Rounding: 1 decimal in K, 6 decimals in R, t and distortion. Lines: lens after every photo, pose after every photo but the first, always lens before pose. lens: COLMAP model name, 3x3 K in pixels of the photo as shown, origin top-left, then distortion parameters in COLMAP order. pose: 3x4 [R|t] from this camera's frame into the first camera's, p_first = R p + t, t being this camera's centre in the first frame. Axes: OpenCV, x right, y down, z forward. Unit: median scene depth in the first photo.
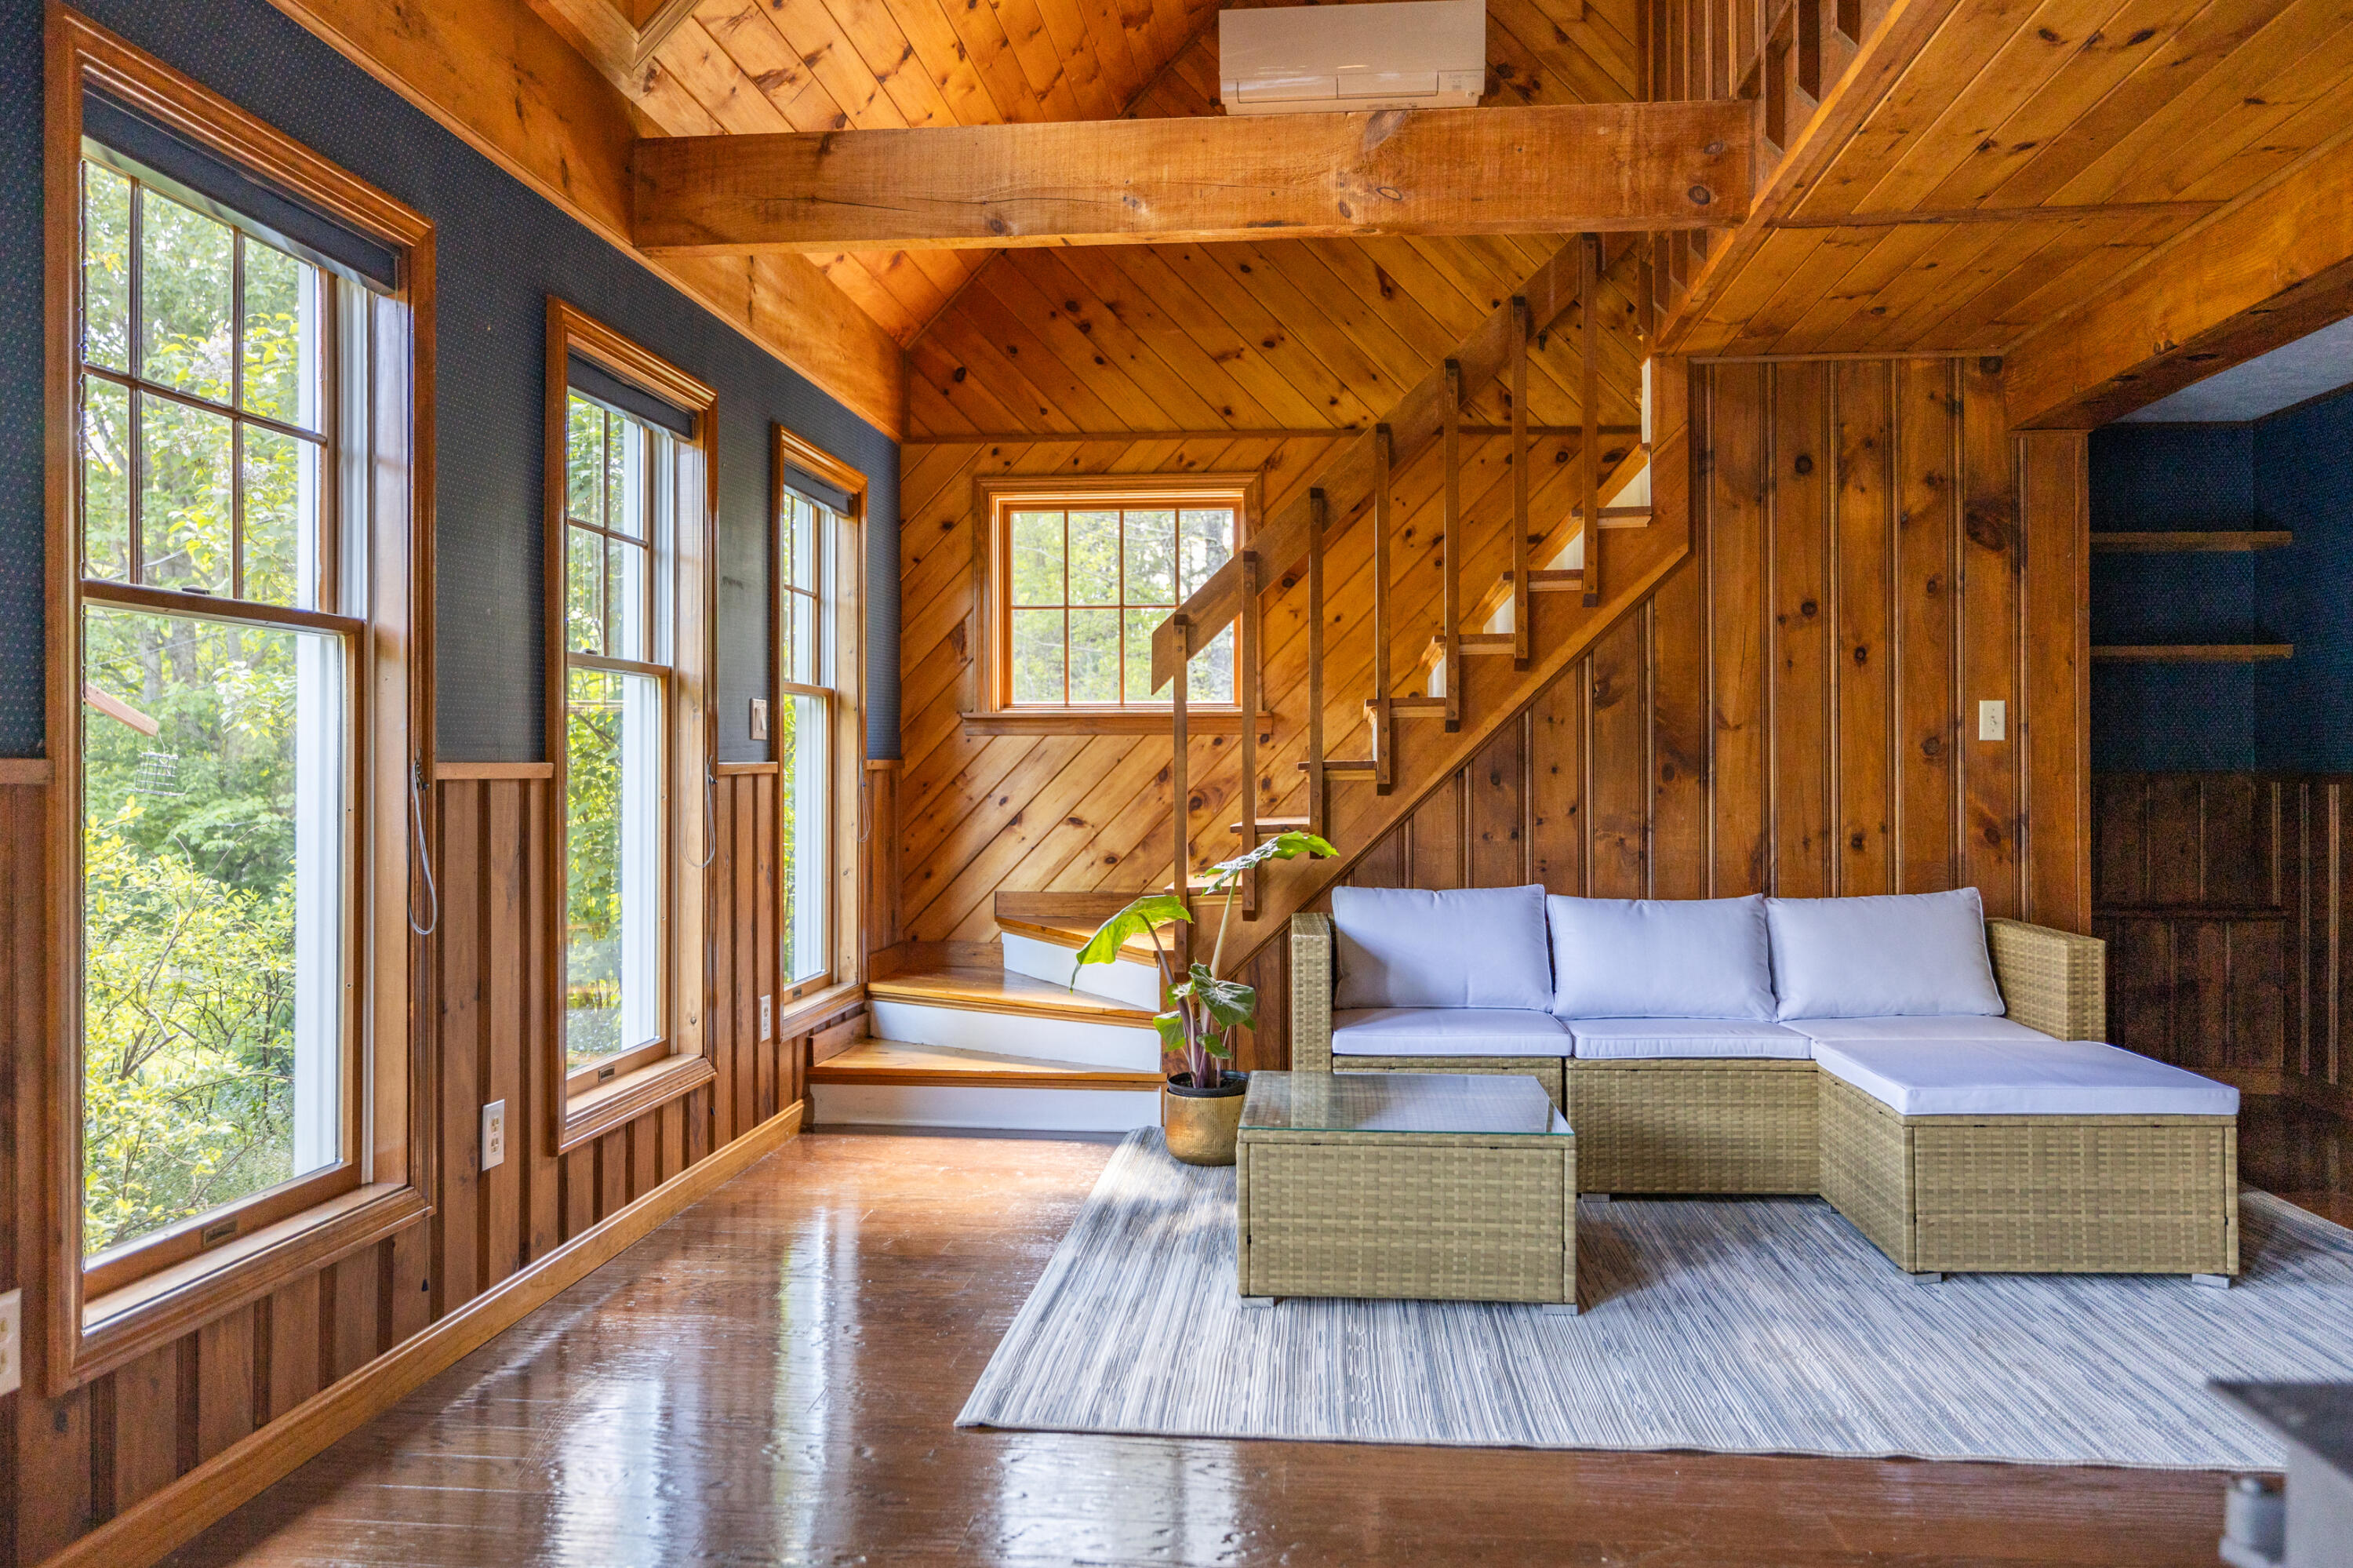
lens RADIAL K [[1827.3, 0, 1172.5], [0, 1827.3, 762.1], [0, 0, 1]] dist [0.005910, -0.002753]
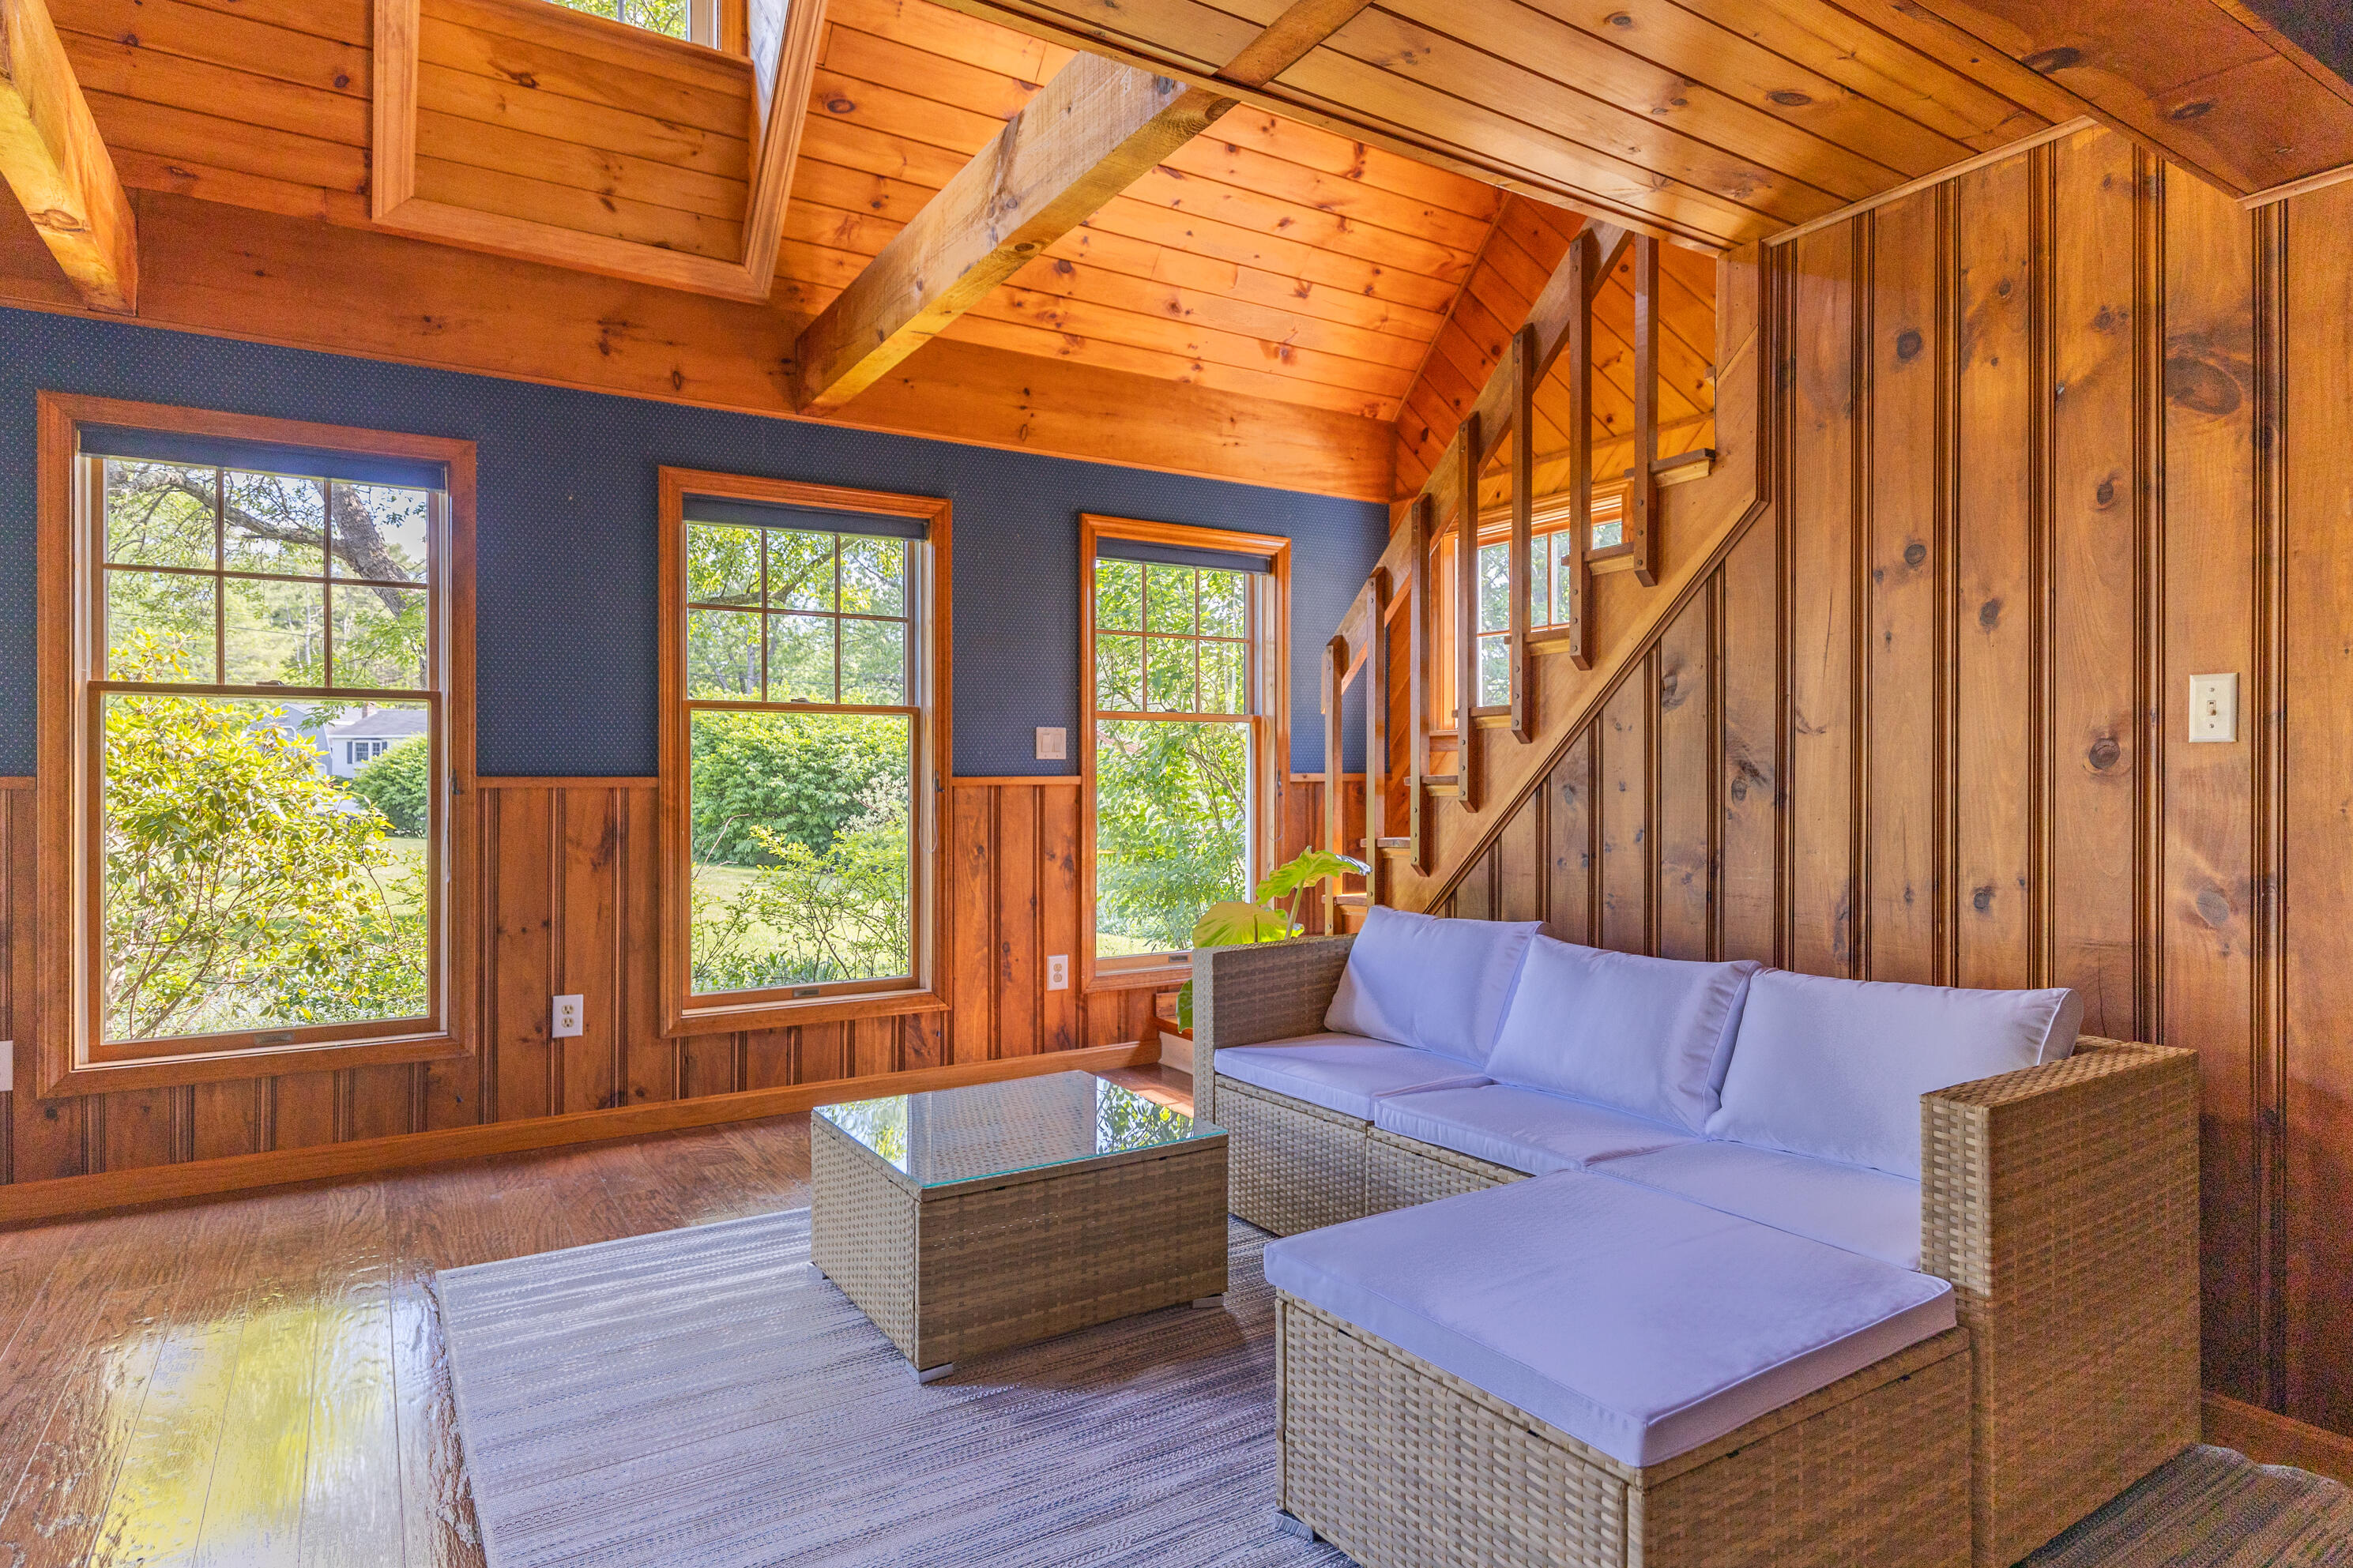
lens RADIAL K [[1327.1, 0, 1175.2], [0, 1327.1, 774.0], [0, 0, 1]] dist [0.001700, 0.002179]
pose [[0.622382, 0.001131, -0.782712, 0.570090], [0.000642, 0.999998, 0.001955, -0.002891], [0.782713, -0.001719, 0.622380, 0.477636]]
